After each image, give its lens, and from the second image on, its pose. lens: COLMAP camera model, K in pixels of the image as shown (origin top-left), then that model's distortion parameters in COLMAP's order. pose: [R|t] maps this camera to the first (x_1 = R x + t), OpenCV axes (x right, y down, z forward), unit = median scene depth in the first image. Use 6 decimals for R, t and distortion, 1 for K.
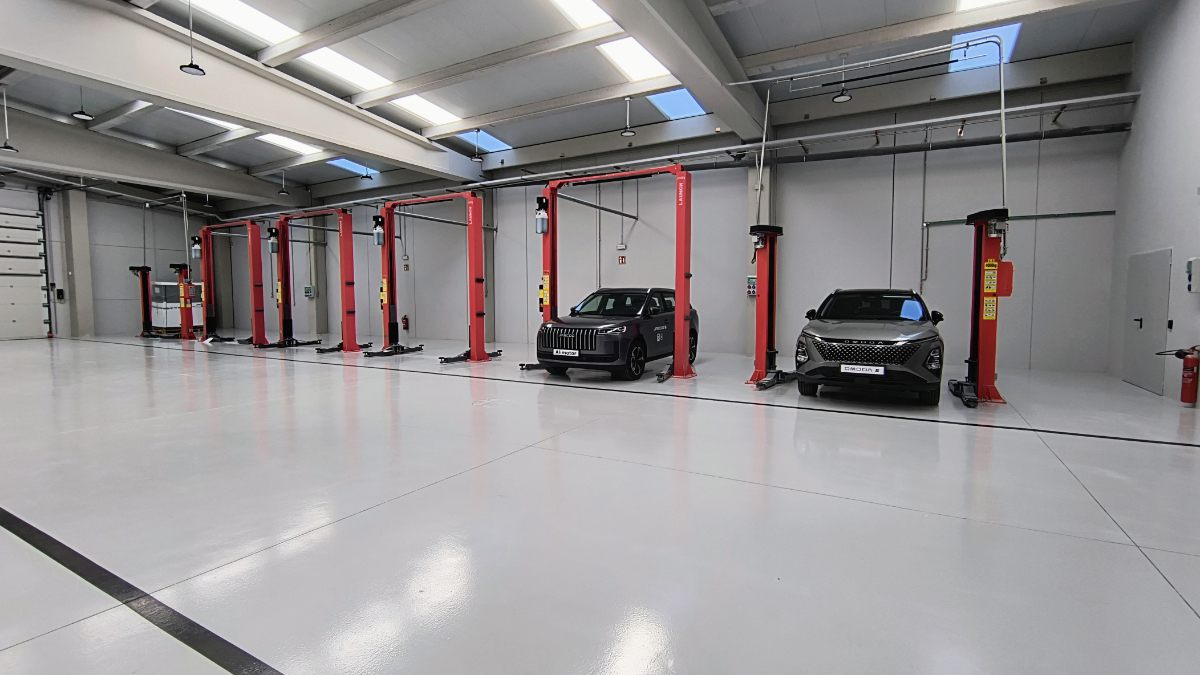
lens RADIAL K [[550.6, 0, 599.8], [0, 550.6, 337.4], [0, 0, 1]] dist [0.002476, 0.000742]
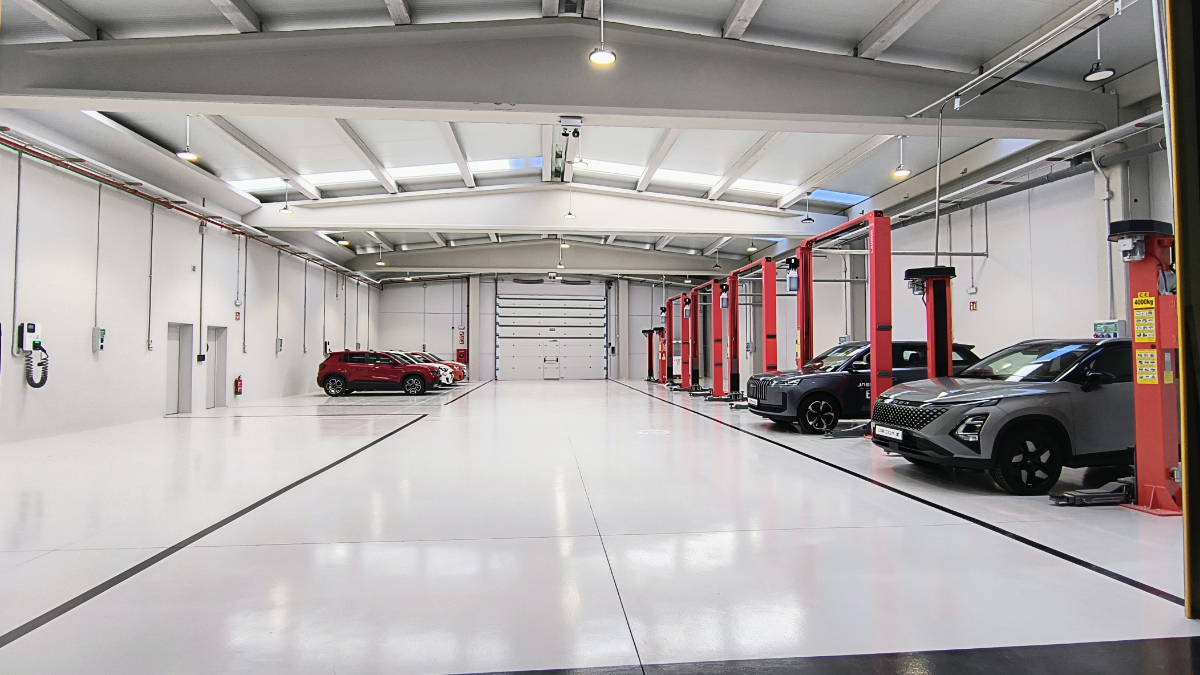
lens RADIAL K [[607.1, 0, 599.6], [0, 607.1, 333.4], [0, 0, 1]] dist [0.005647, 0.000613]
pose [[0.581409, -0.025995, -0.813196, 0.417512], [-0.058213, 0.995599, -0.073446, -0.000452], [0.811526, 0.090040, 0.577337, 0.022089]]
